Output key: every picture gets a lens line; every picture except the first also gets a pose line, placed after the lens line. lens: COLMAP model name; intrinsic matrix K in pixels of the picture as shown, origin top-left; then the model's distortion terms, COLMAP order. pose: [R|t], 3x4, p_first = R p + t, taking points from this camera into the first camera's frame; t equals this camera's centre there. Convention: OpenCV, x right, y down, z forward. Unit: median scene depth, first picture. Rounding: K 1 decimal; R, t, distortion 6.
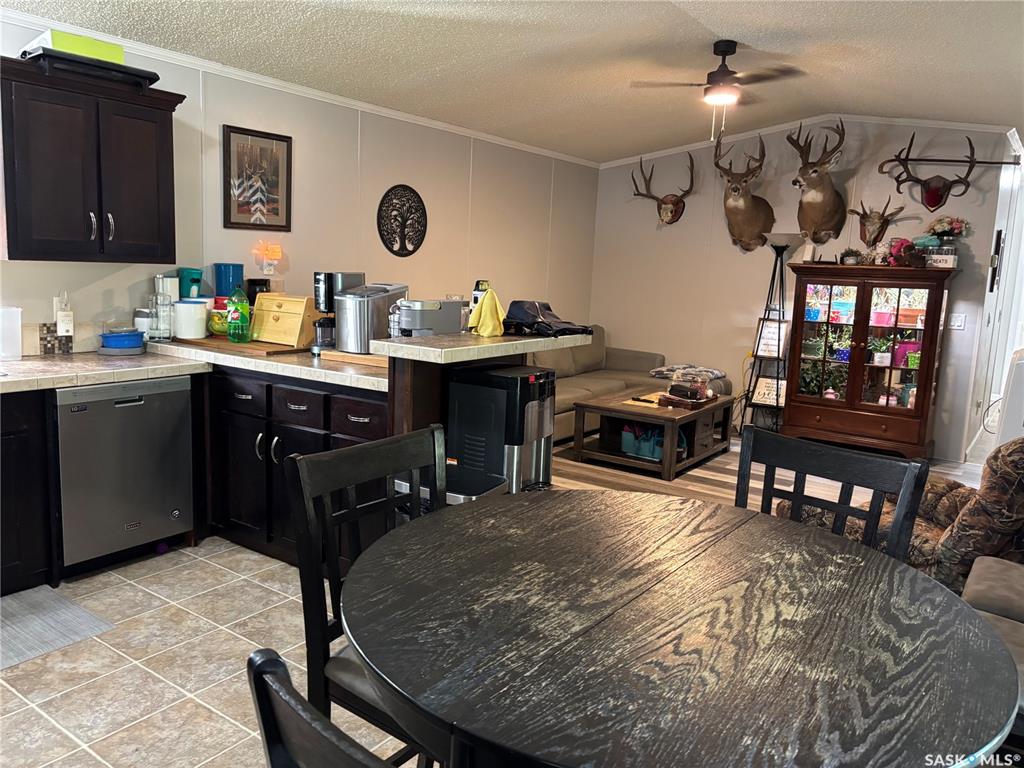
lens RADIAL K [[775.9, 0, 506.1], [0, 775.9, 382.7], [0, 0, 1]] dist [0.019858, -0.010135]
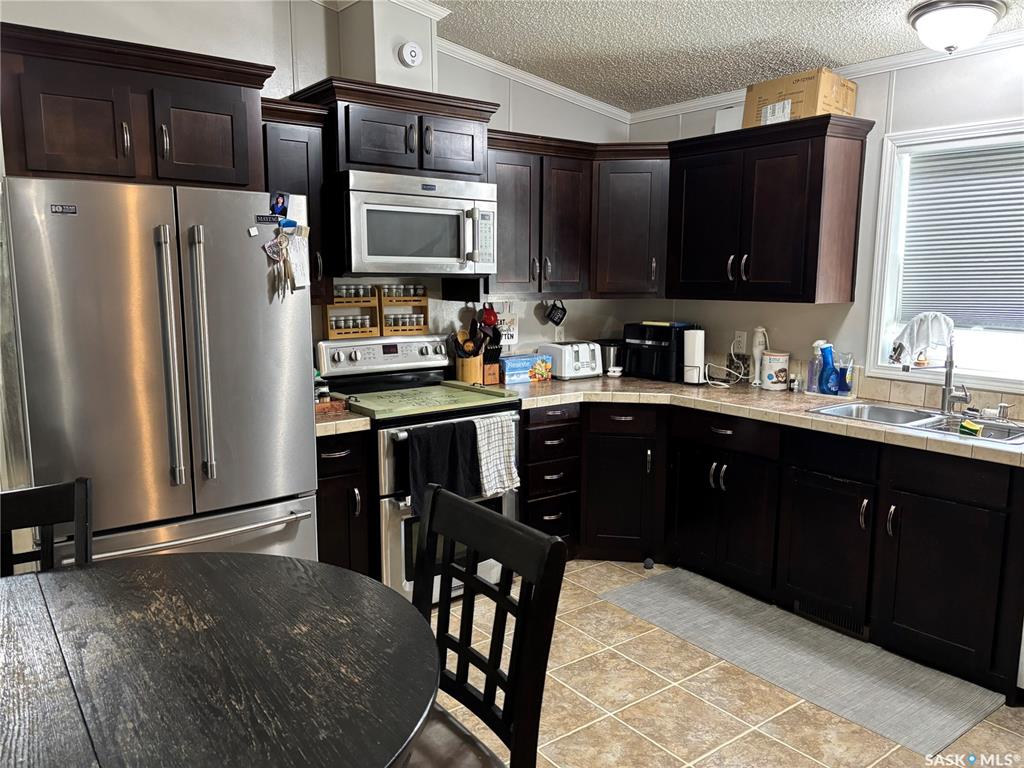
lens RADIAL K [[775.9, 0, 505.9], [0, 775.9, 383.9], [0, 0, 1]] dist [0.019858, -0.010135]
pose [[-0.293965, 0.095131, -0.951070, 0.601882], [-0.166709, 0.974680, 0.149020, -0.188640], [0.941166, 0.202359, -0.270662, 1.169435]]
